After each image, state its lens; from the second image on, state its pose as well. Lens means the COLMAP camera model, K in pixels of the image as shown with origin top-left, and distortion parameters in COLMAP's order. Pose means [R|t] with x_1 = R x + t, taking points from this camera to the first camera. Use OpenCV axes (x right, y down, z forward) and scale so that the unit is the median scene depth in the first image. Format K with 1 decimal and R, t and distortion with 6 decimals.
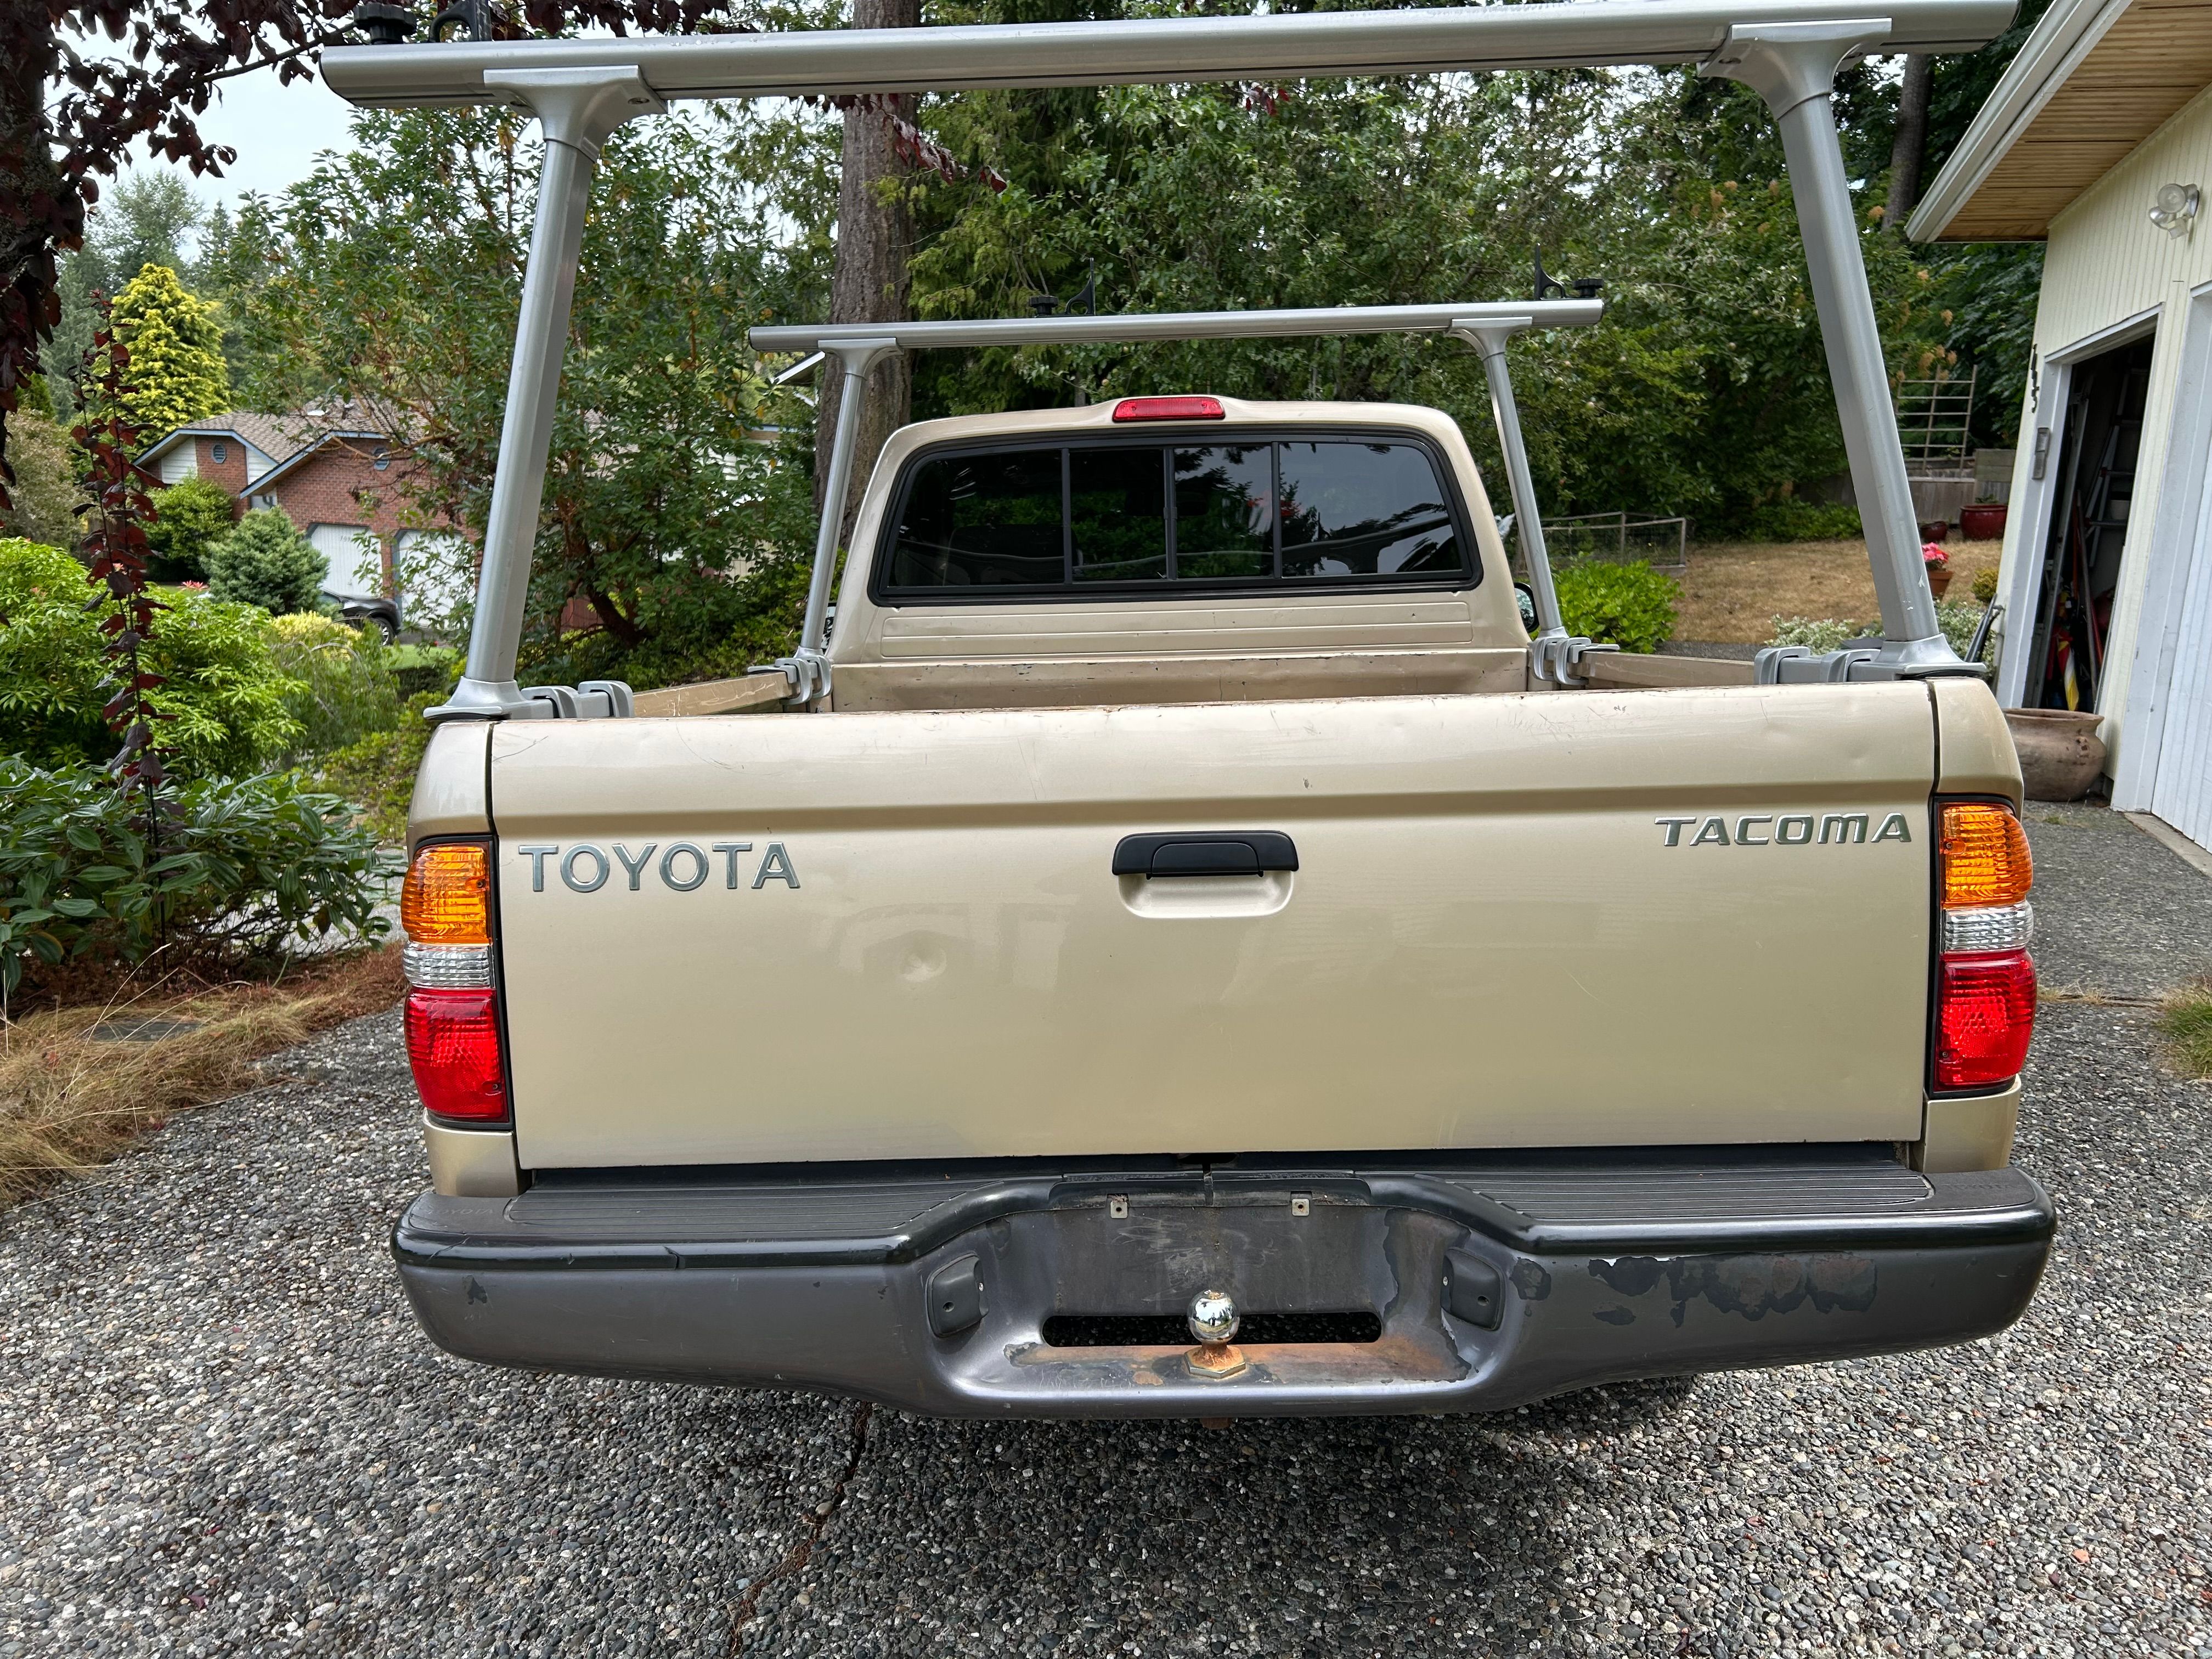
lens RADIAL K [[1649.0, 0, 1118.5], [0, 1649.0, 833.7], [0, 0, 1]] dist [0.030378, -0.033610]
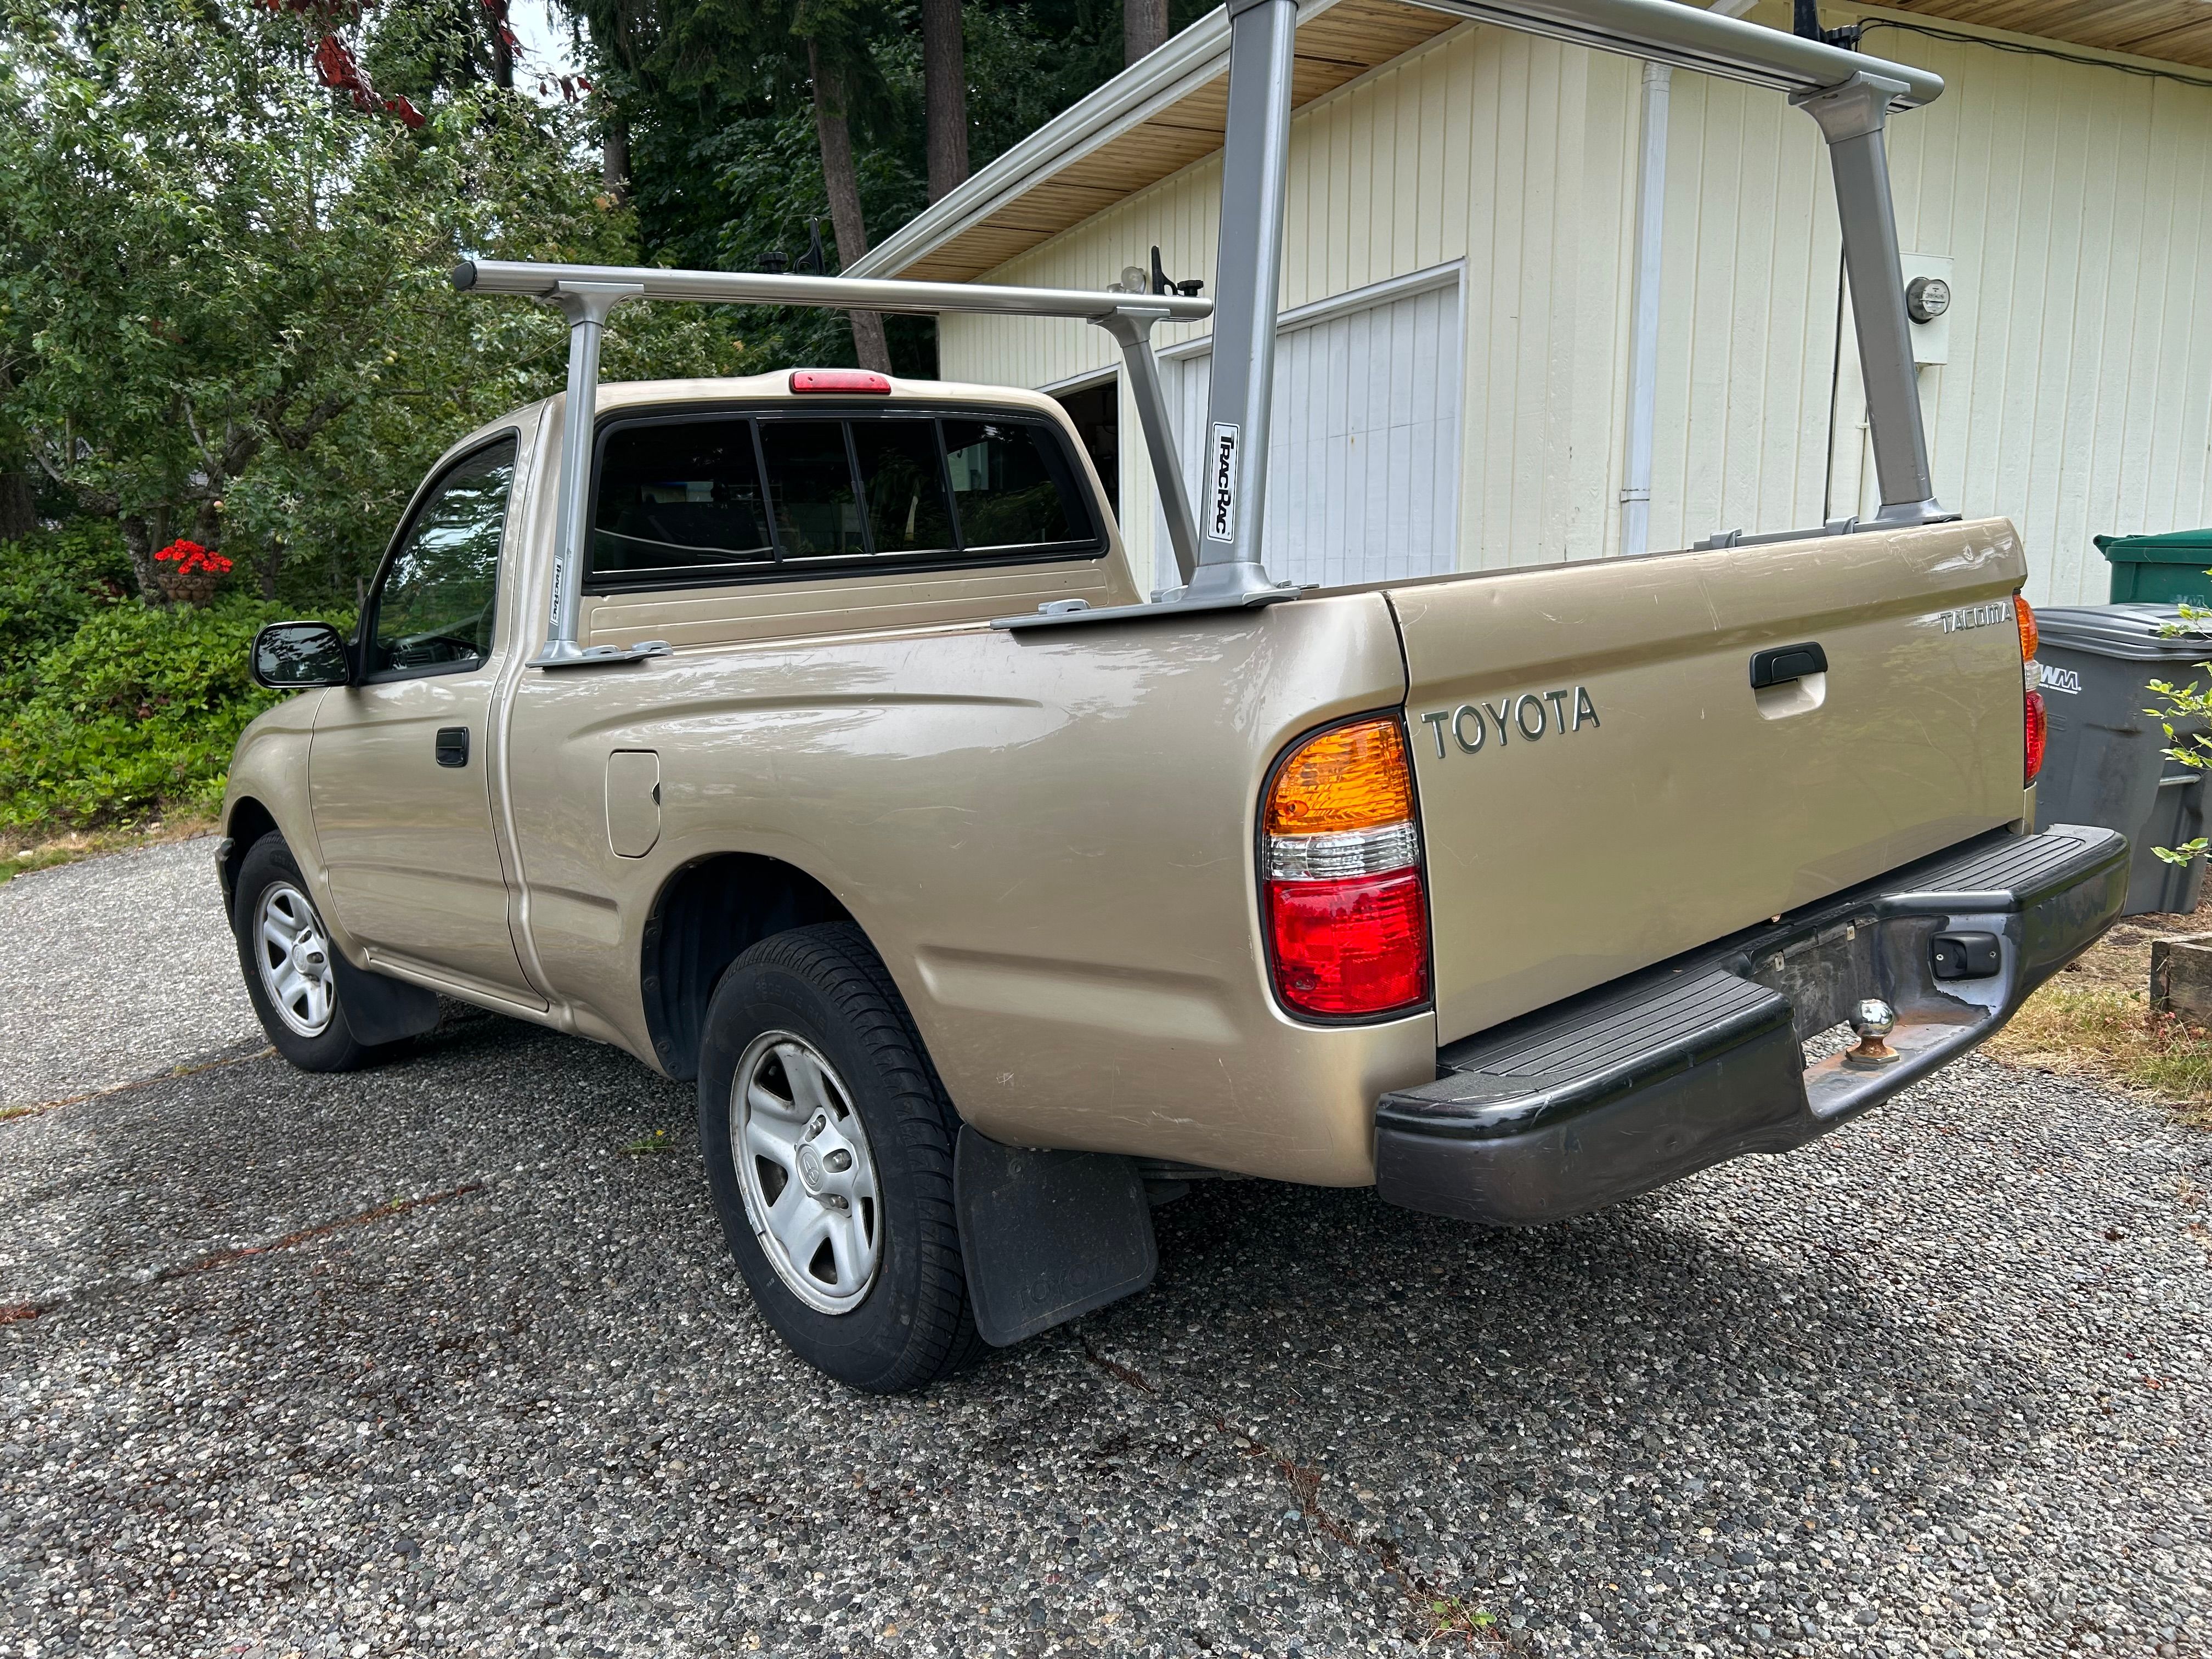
lens RADIAL K [[1649.0, 0, 1115.4], [0, 1649.0, 831.7], [0, 0, 1]] dist [0.030378, -0.033610]
pose [[0.740579, -0.137524, 0.657745, -0.896741], [0.164702, 0.986125, 0.020739, 0.020913], [-0.651472, 0.092973, 0.752955, 0.305105]]
